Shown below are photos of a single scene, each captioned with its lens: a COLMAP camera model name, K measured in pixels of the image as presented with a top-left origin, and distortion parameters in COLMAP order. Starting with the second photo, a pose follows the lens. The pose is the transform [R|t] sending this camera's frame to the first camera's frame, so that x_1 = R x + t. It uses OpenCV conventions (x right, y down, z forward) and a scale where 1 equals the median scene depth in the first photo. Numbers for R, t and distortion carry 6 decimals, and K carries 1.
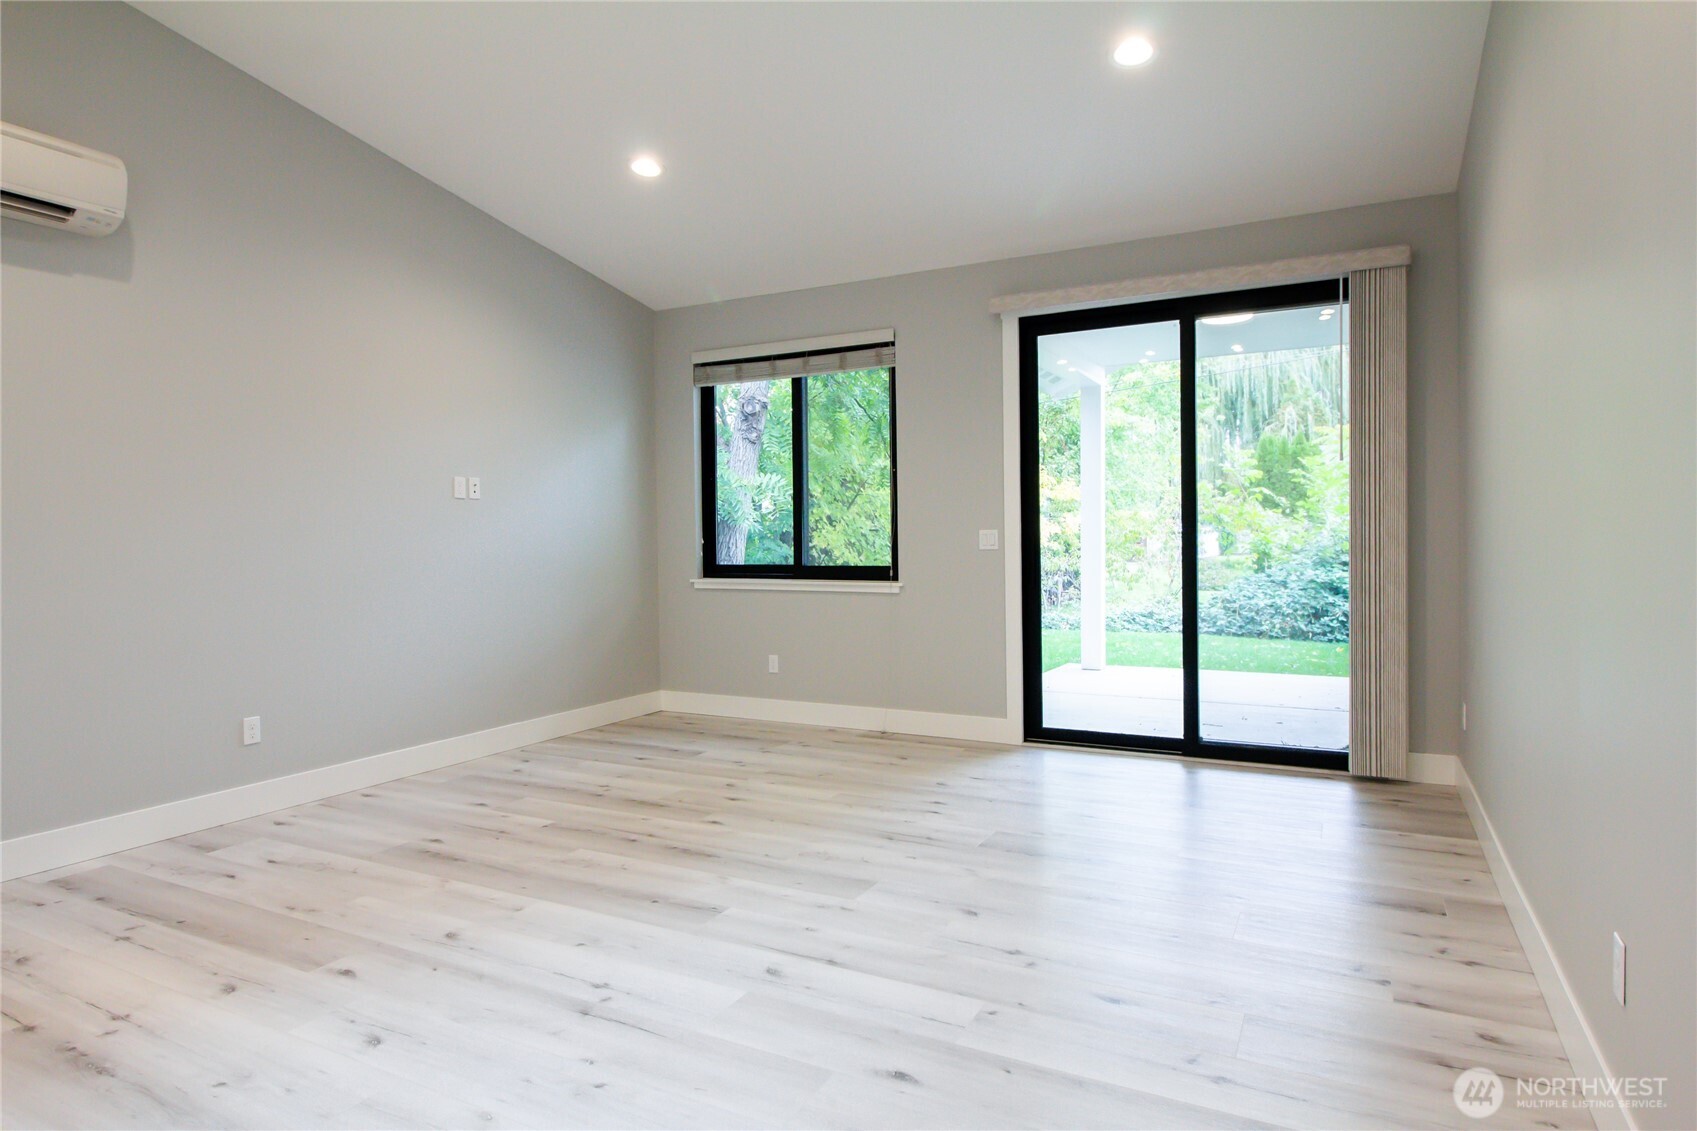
lens RADIAL K [[953.6, 0, 843.8], [0, 953.6, 552.1], [0, 0, 1]] dist [0.007660, -0.003970]
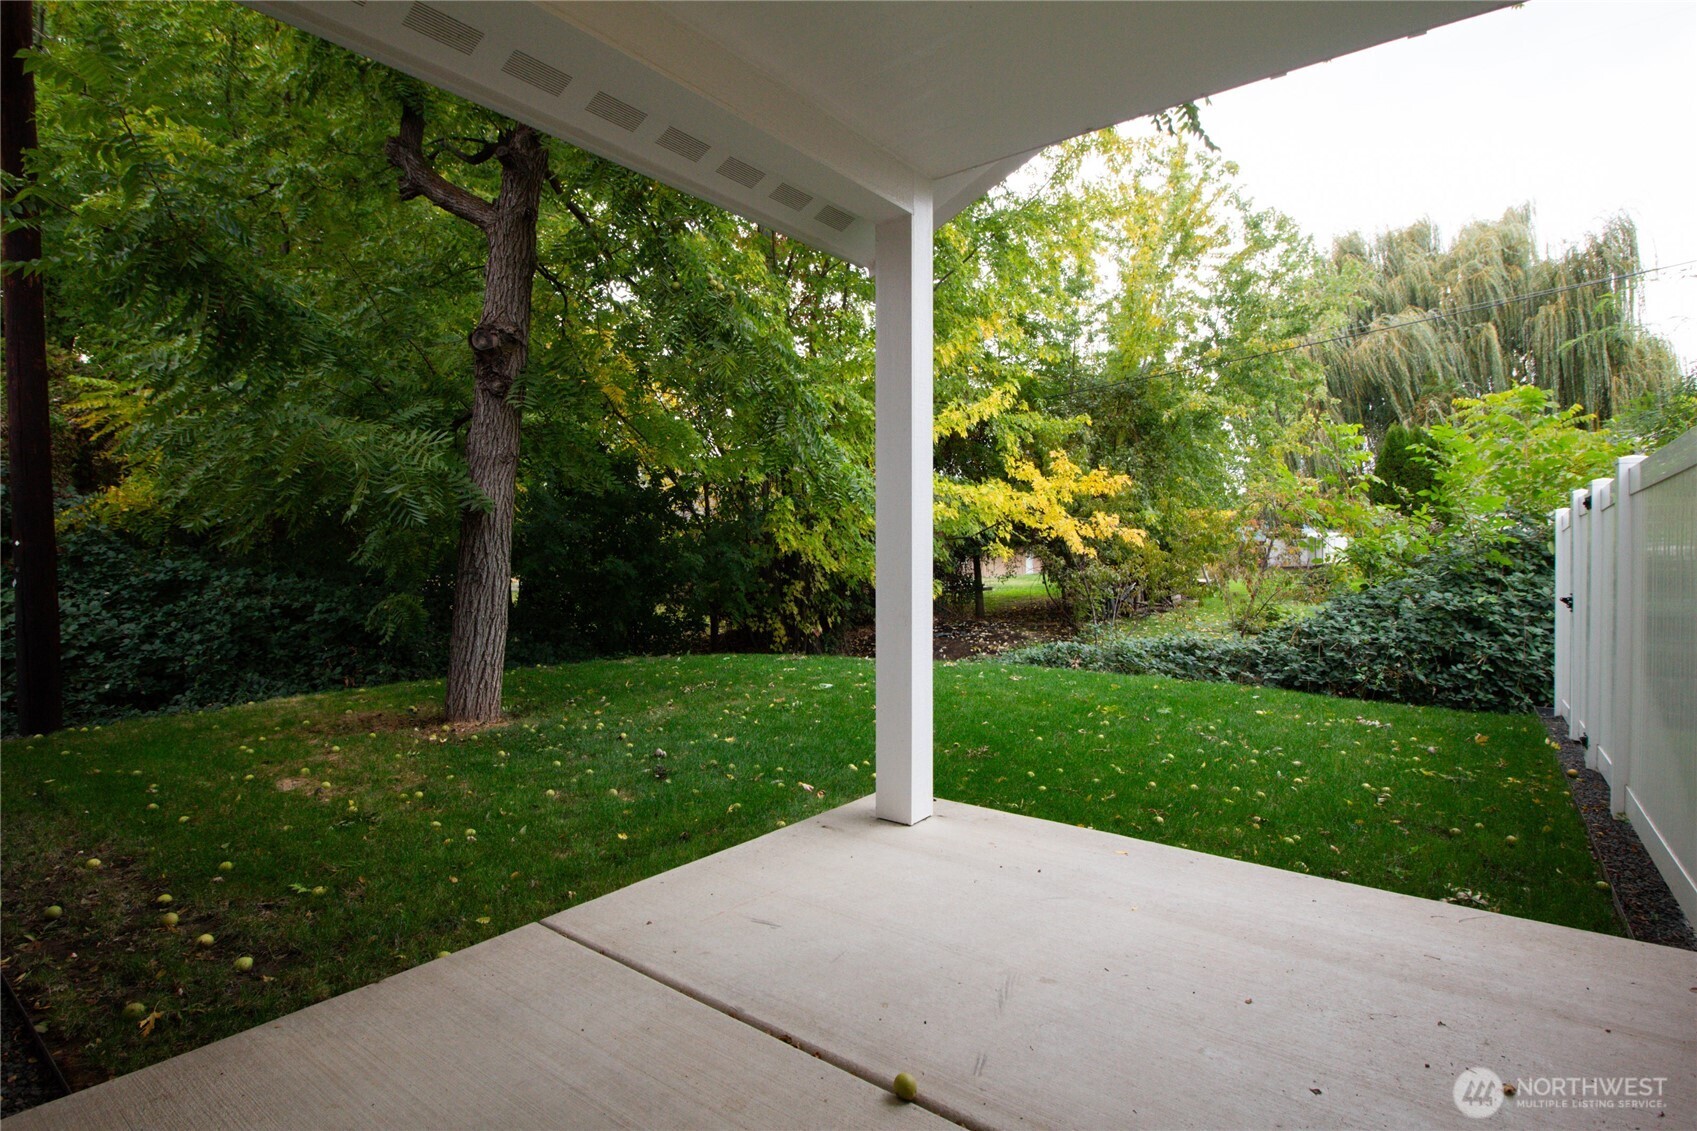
lens RADIAL K [[852.5, 0, 842.4], [0, 852.5, 567.2], [0, 0, 1]] dist [-0.011663, -0.000605]
pose [[0.985027, 0.006983, -0.172256, 0.181706], [-0.004691, 0.999895, 0.013710, -0.004354], [0.172333, -0.012697, 0.984957, 0.345014]]
